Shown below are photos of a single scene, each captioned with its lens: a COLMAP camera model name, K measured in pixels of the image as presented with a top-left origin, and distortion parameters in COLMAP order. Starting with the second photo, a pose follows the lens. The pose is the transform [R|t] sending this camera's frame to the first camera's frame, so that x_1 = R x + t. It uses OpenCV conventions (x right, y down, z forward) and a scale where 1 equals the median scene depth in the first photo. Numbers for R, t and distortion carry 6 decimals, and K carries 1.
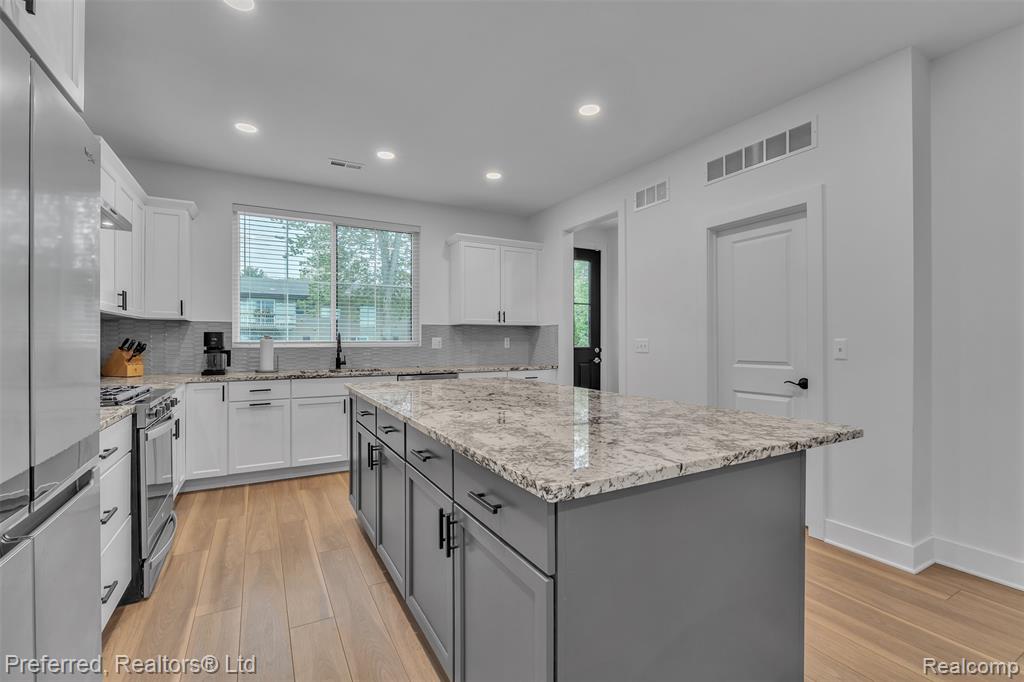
lens RADIAL K [[460.2, 0, 512.2], [0, 460.2, 342.8], [0, 0, 1]] dist [-0.003999, -0.000022]
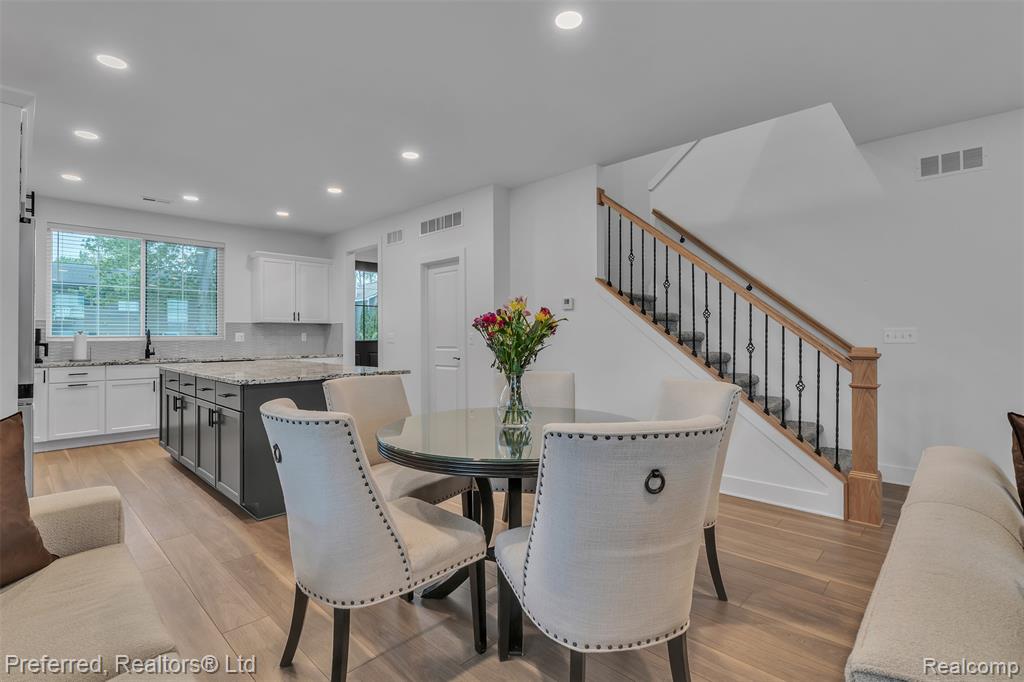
lens RADIAL K [[489.1, 0, 512.8], [0, 489.1, 333.4], [0, 0, 1]] dist [-0.005494, 0.000068]
pose [[0.956733, -0.001875, 0.290961, 0.202855], [0.005048, 0.999936, -0.010156, 0.009373], [-0.290923, 0.011185, 0.956681, -0.611183]]
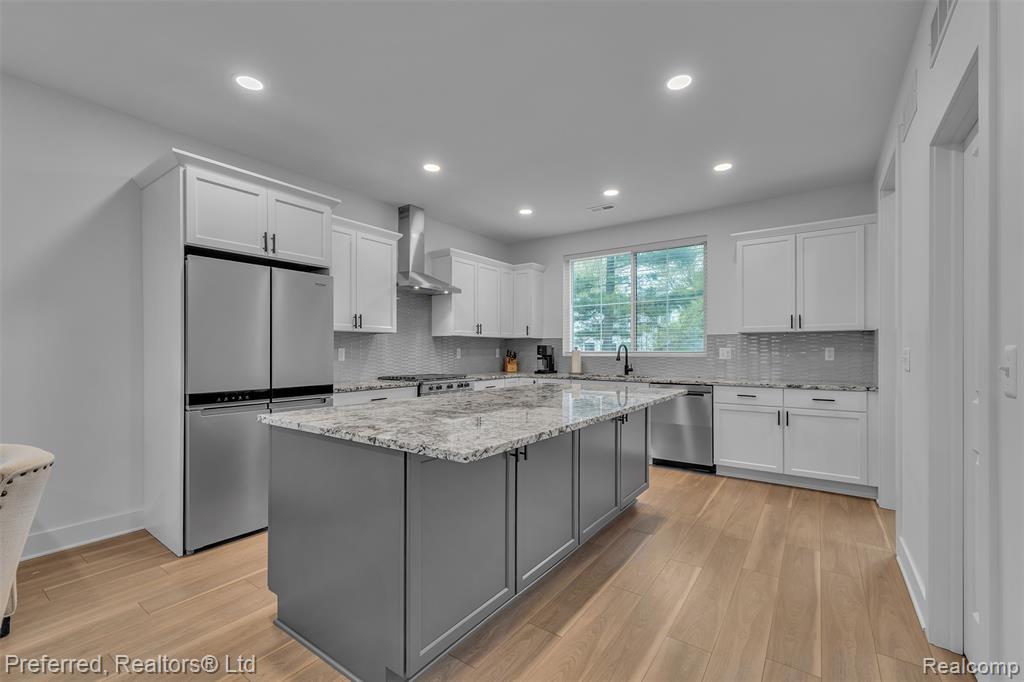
lens RADIAL K [[436.8, 0, 509.6], [0, 436.8, 351.1], [0, 0, 1]] dist [0.004085, 0.000038]
pose [[0.417621, -0.000263, -0.908621, 0.599127], [-0.004678, 0.999986, -0.002439, -0.000140], [0.908609, 0.005269, 0.417614, 0.287197]]
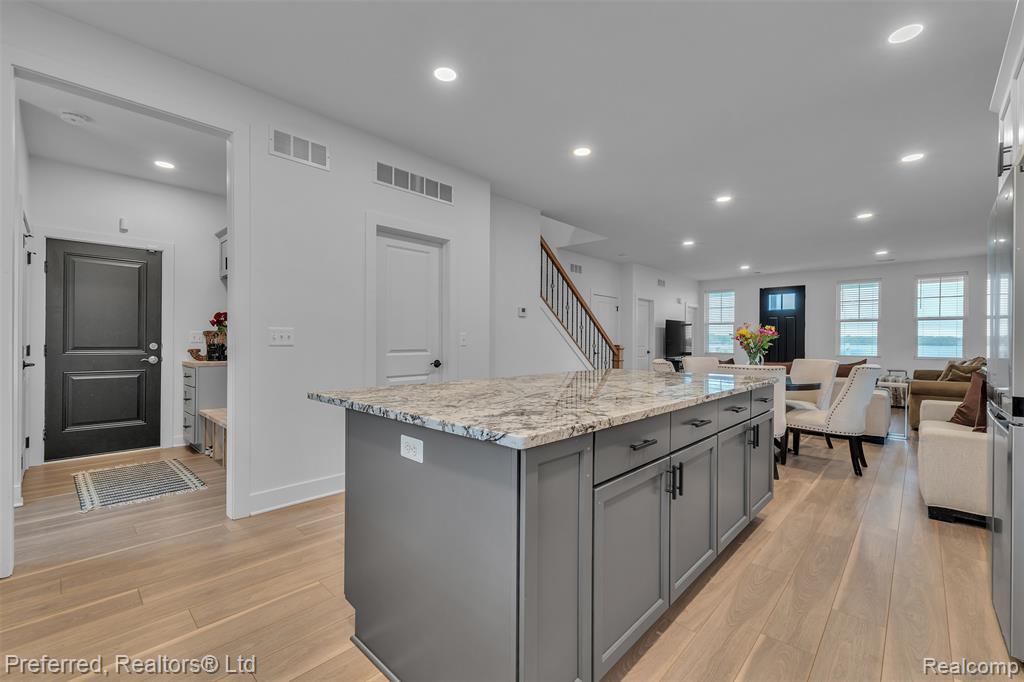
lens RADIAL K [[436.8, 0, 512.5], [0, 436.8, 342.2], [0, 0, 1]] dist [0.004085, 0.000038]
pose [[-0.308975, -0.006335, 0.951049, -0.531202], [-0.003818, 0.999978, 0.005420, 0.009575], [-0.951062, -0.001957, -0.308992, 0.872507]]
